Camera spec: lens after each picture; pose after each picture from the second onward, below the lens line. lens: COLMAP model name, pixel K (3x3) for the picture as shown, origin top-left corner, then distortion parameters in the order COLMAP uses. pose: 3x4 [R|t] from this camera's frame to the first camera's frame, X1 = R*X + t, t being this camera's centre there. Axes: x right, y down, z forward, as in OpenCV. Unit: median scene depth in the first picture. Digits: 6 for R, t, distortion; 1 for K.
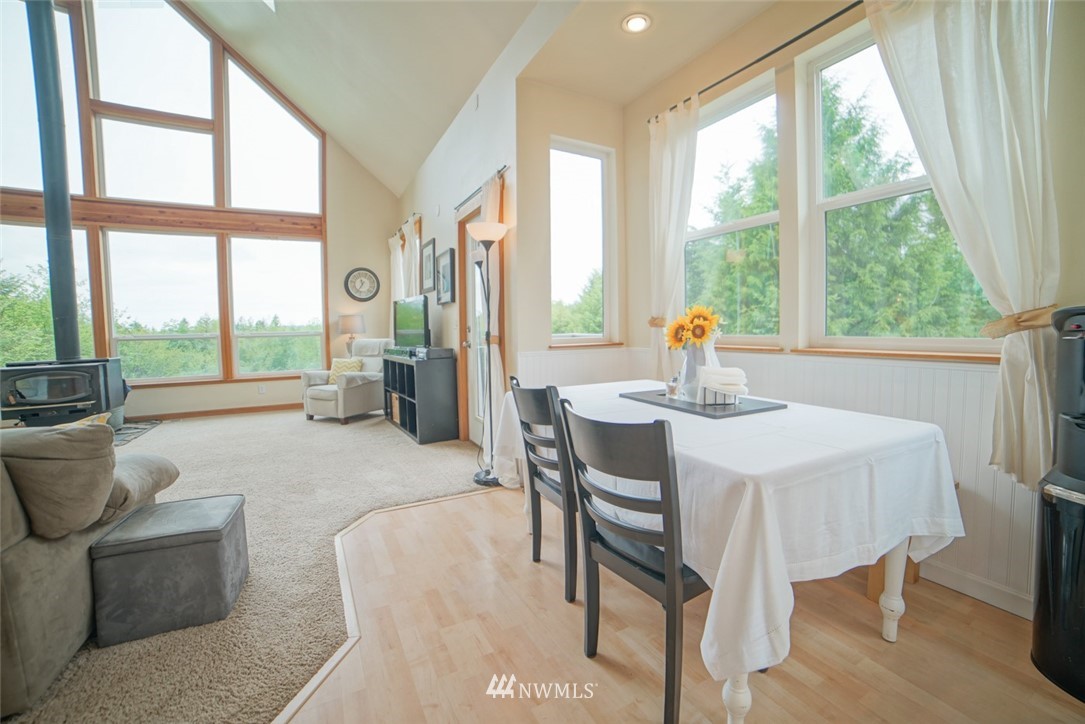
lens RADIAL K [[444.3, 0, 551.5], [0, 444.3, 352.4], [0, 0, 1]] dist [-0.108743, 0.037704]
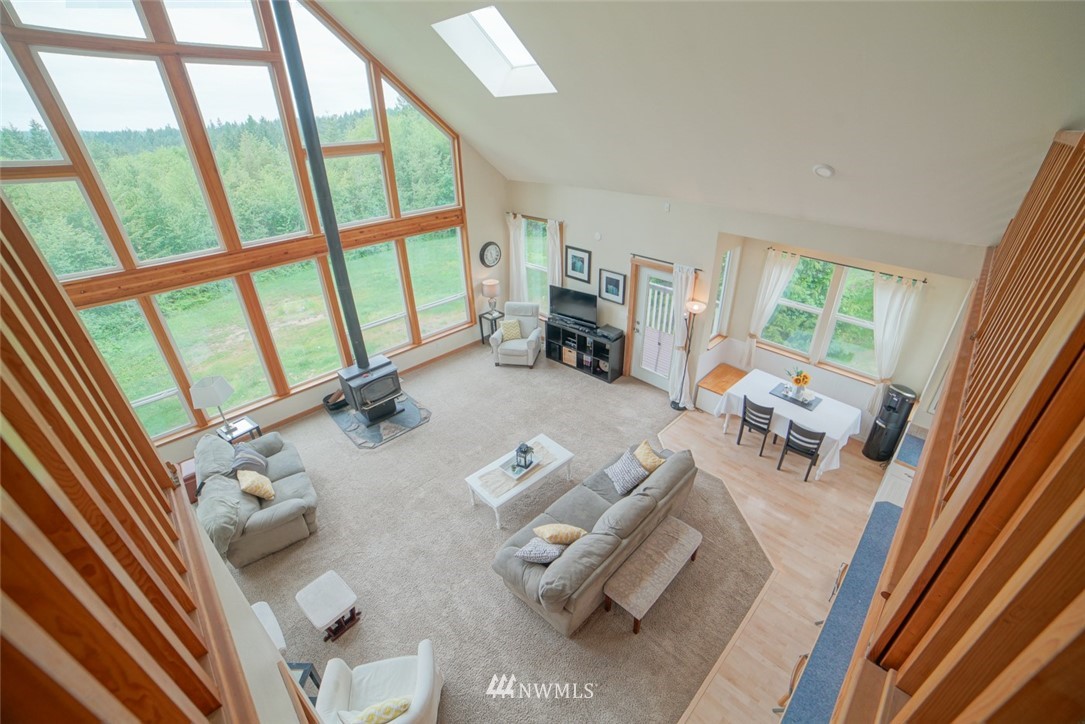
lens RADIAL K [[444.3, 0, 551.5], [0, 444.3, 352.4], [0, 0, 1]] dist [-0.108743, 0.037704]
pose [[0.961978, -0.126828, 0.241896, -0.728100], [0.014054, 0.907461, 0.419901, -0.525311], [-0.272766, -0.400536, 0.874740, -0.396664]]
